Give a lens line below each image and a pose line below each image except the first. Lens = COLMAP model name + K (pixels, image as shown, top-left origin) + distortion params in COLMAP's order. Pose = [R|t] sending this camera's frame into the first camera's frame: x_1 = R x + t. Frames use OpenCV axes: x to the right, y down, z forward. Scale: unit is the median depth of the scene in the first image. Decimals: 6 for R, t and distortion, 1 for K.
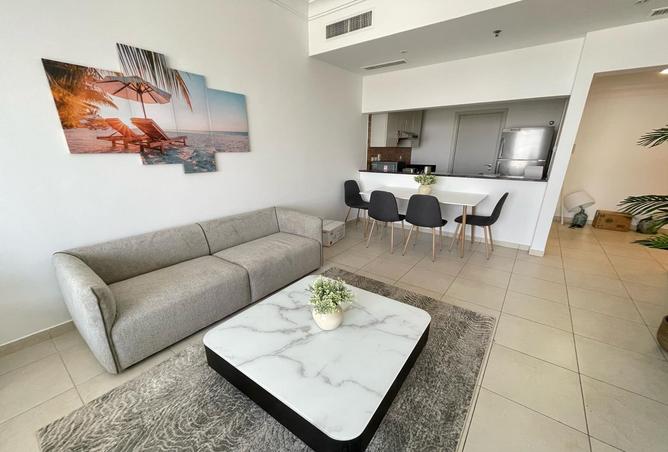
lens RADIAL K [[267.7, 0, 334.5], [0, 267.7, 236.5], [0, 0, 1]] dist [-0.003097, -0.000257]
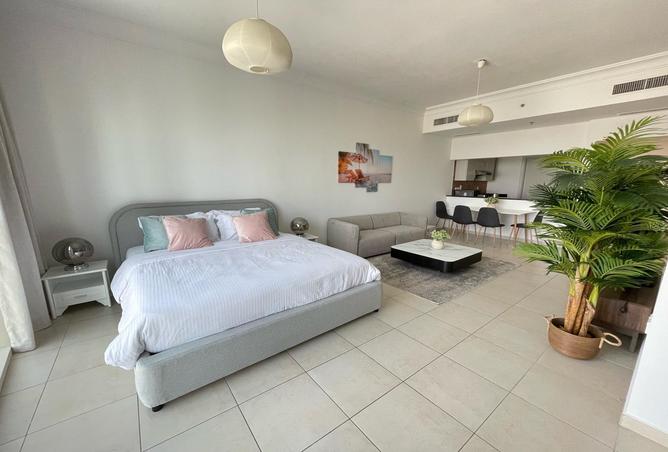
lens RADIAL K [[267.7, 0, 334.5], [0, 267.7, 236.5], [0, 0, 1]] dist [-0.003097, -0.000257]
pose [[0.962874, 0.060018, -0.263195, -0.166946], [-0.089247, 0.990923, -0.100535, 0.307266], [0.254772, 0.120292, 0.959490, -0.942671]]
